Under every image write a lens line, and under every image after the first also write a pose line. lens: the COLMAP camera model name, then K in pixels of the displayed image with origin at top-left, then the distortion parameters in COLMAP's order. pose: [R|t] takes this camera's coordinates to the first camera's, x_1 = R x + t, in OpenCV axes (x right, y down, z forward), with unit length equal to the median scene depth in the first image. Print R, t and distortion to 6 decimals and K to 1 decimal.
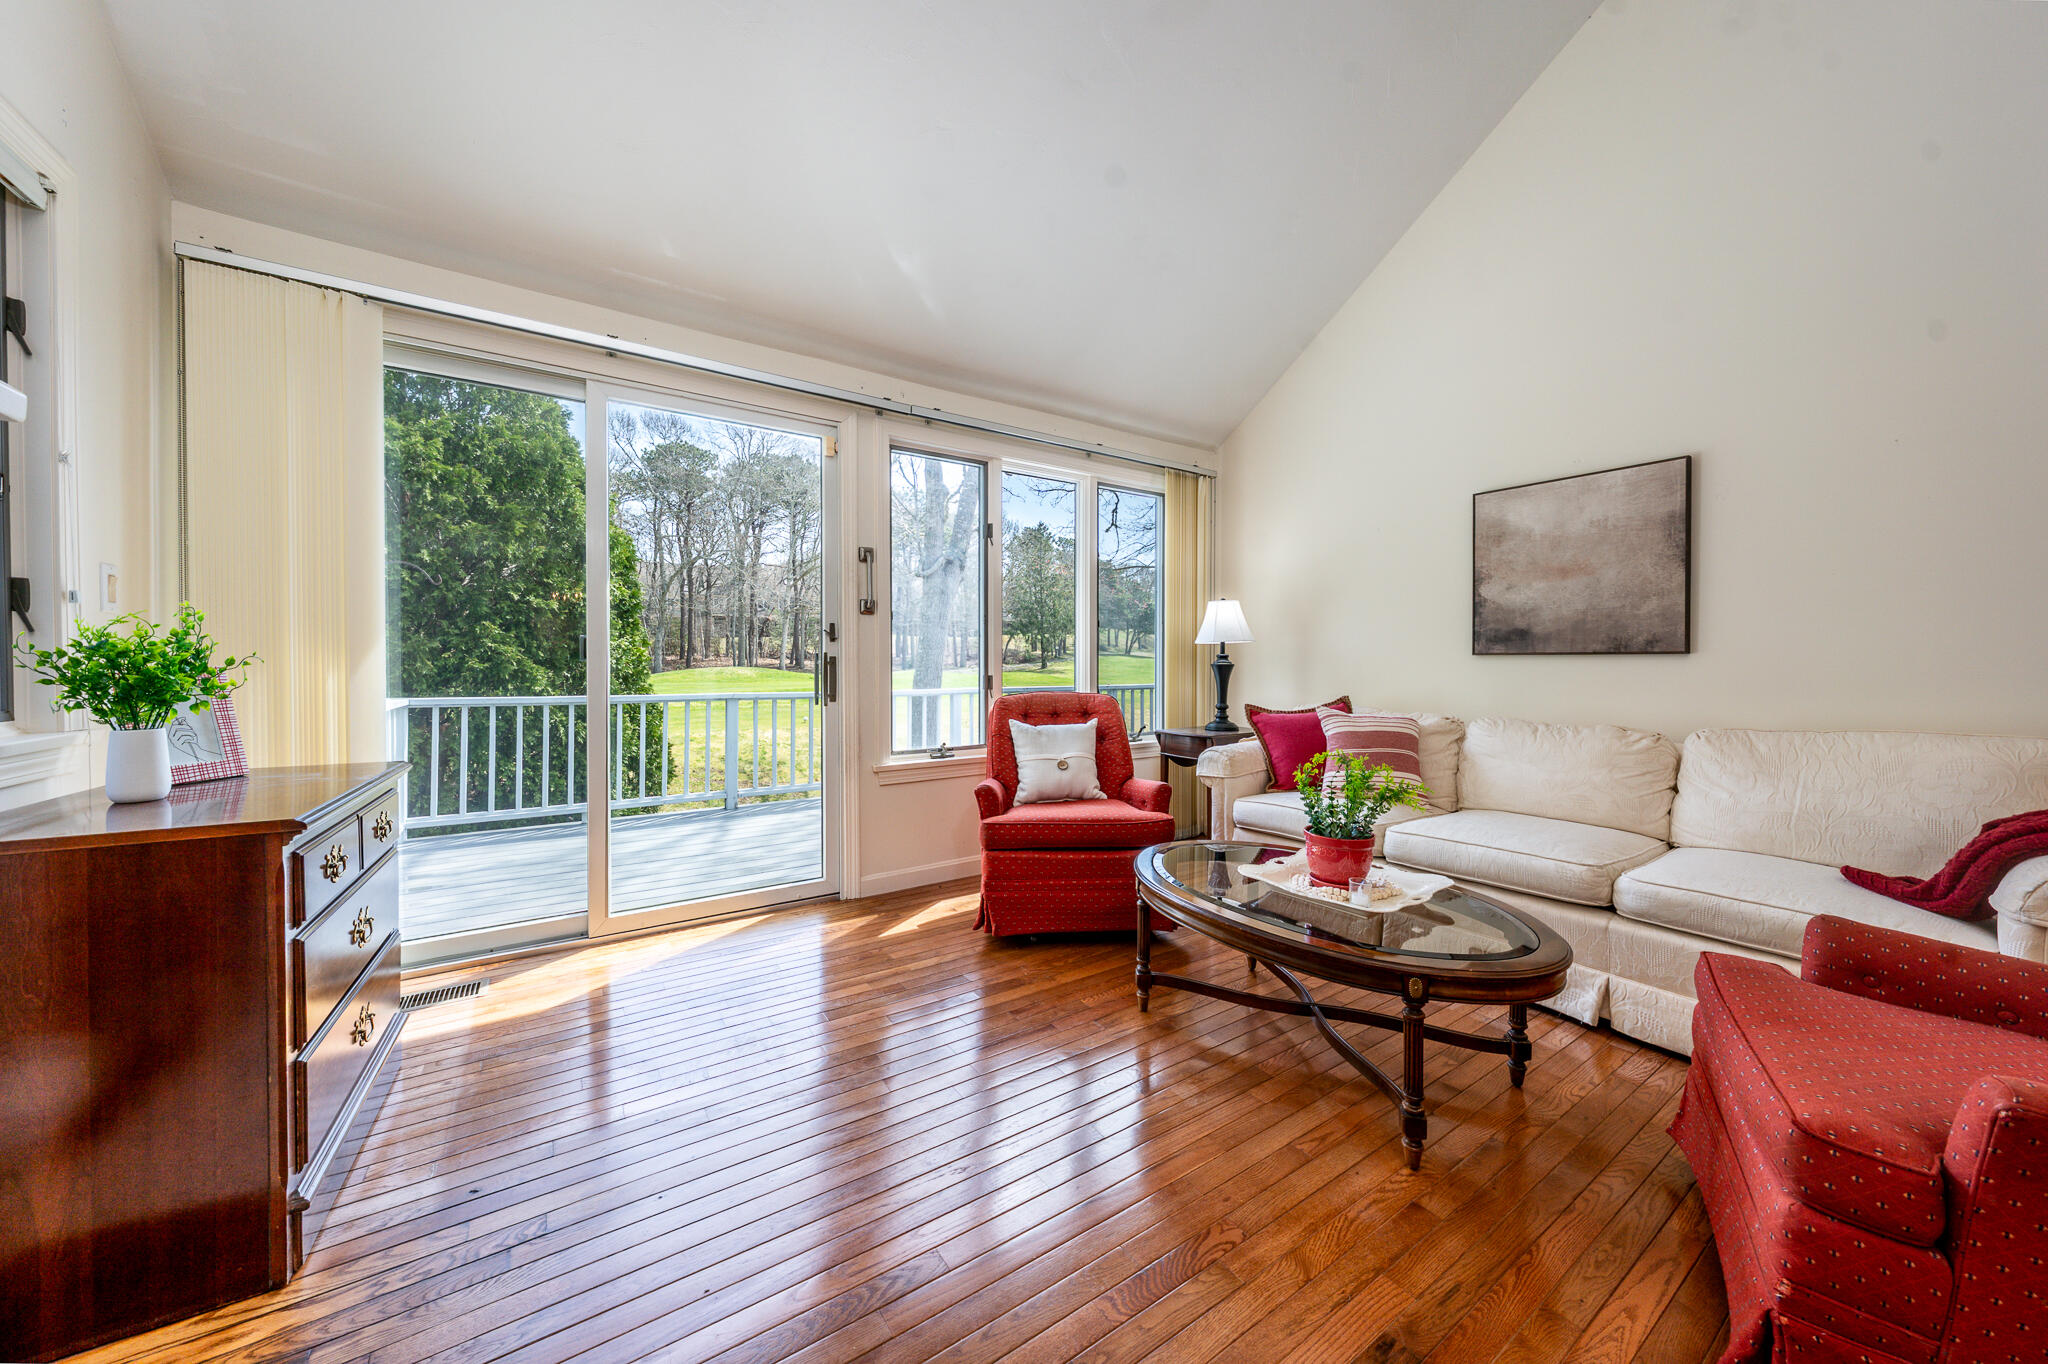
lens RADIAL K [[705.5, 0, 1018.8], [0, 705.5, 668.6], [0, 0, 1]] dist [-0.008597, 0.000117]
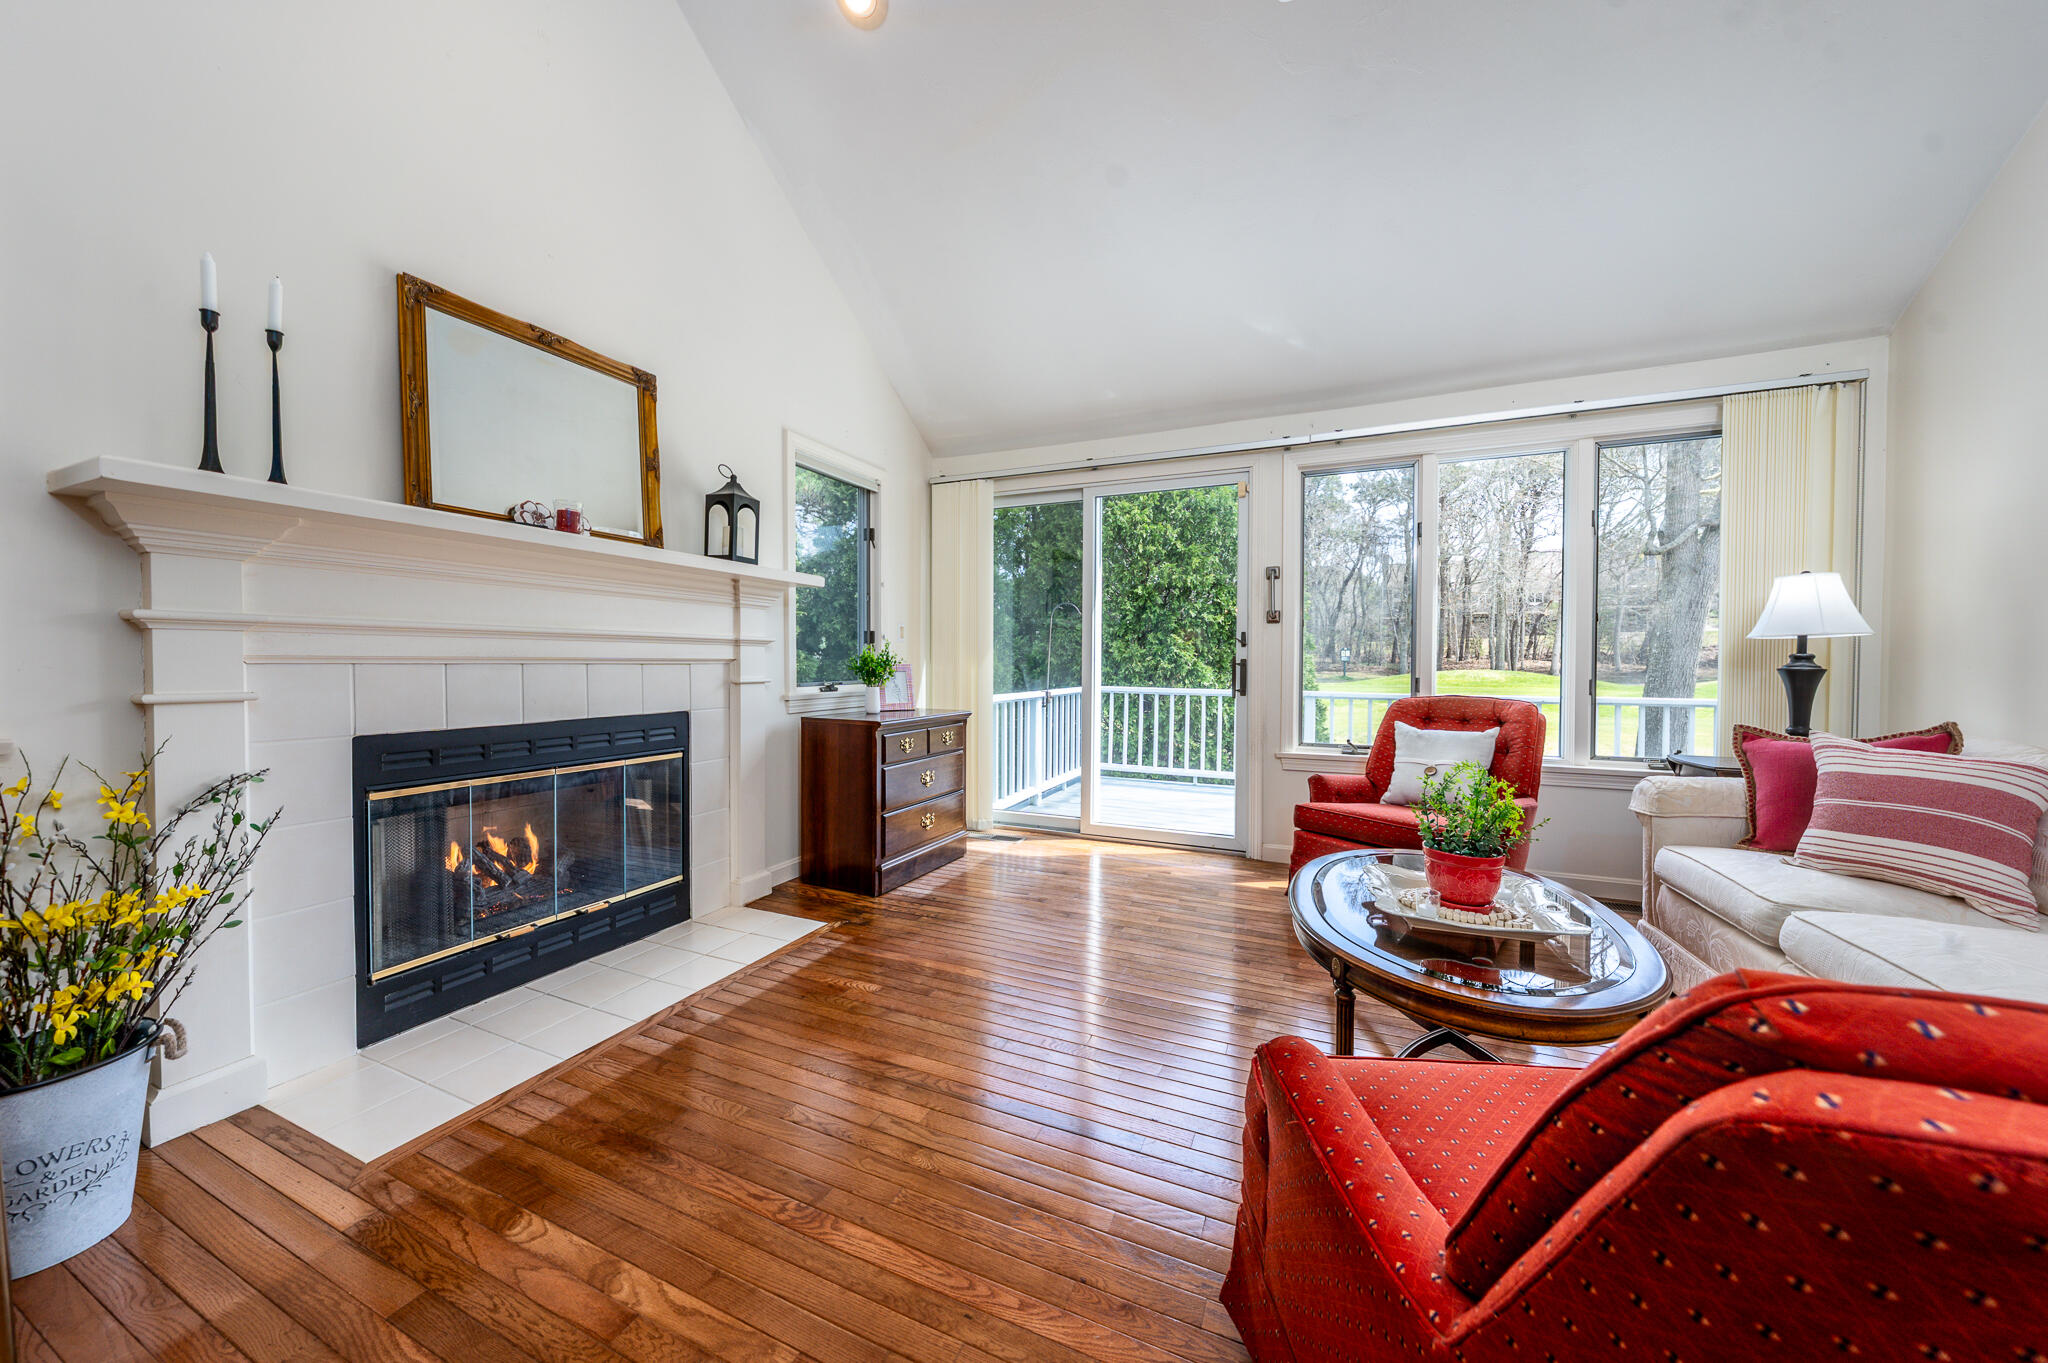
lens RADIAL K [[705.5, 0, 1018.8], [0, 705.5, 668.1], [0, 0, 1]] dist [-0.008597, 0.000117]
pose [[0.535472, 0.008616, -0.844509, 0.454637], [-0.011670, 0.999928, 0.002803, -0.000147], [0.844473, 0.008354, 0.535534, 0.004594]]
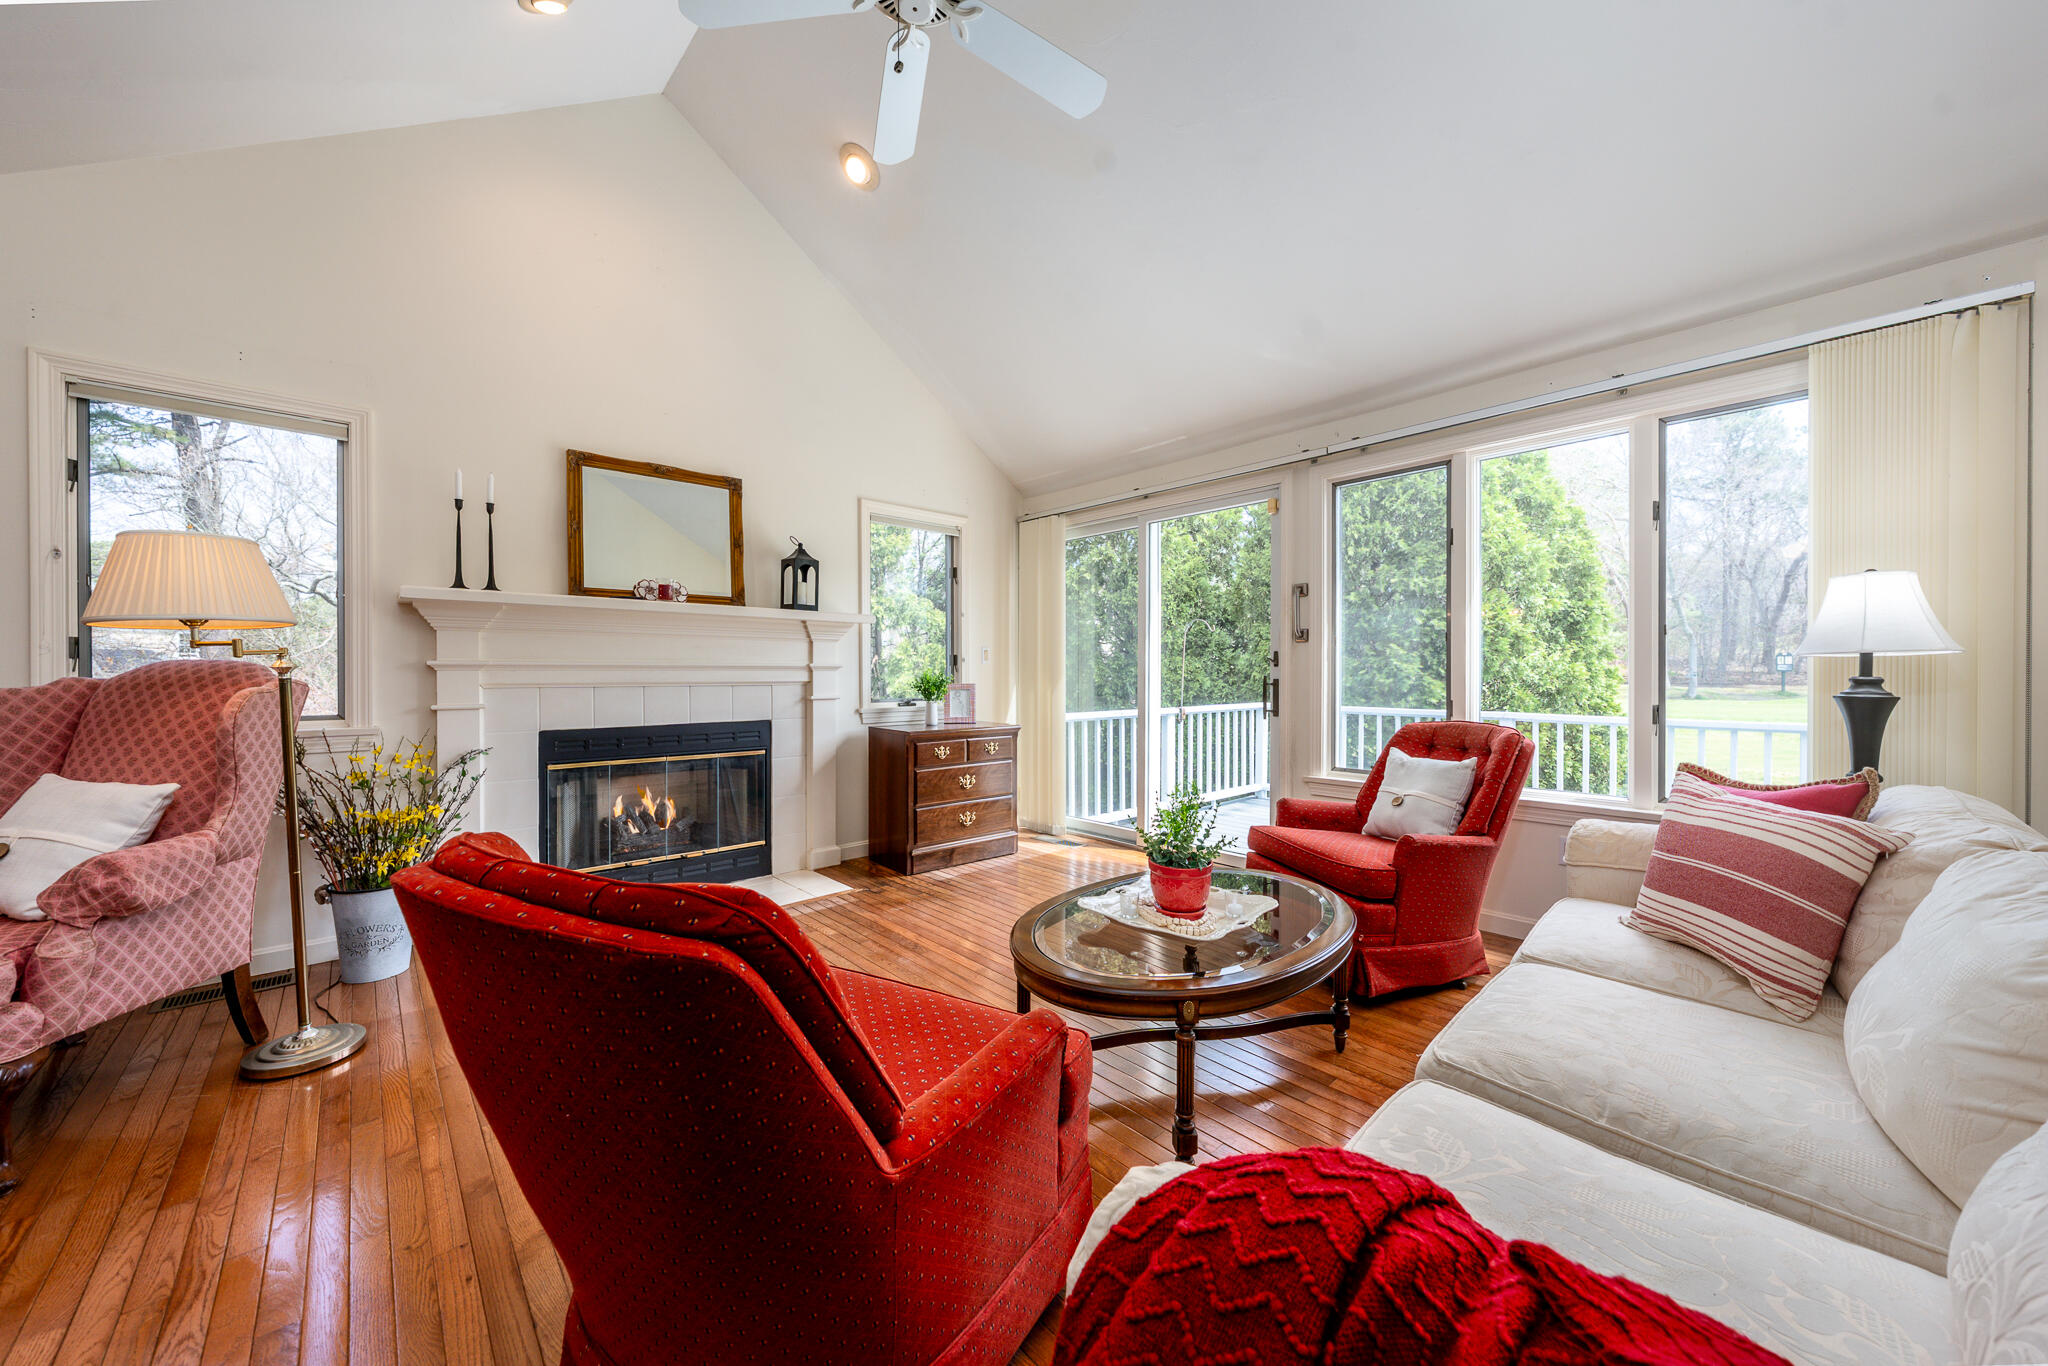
lens RADIAL K [[728.7, 0, 1015.0], [0, 728.7, 670.2], [0, 0, 1]] dist [-0.000359, -0.004132]
pose [[0.151420, -0.004812, -0.988458, 0.721986], [-0.009021, 0.999940, -0.006250, -0.016567], [0.988428, 0.009863, 0.151368, 0.294079]]
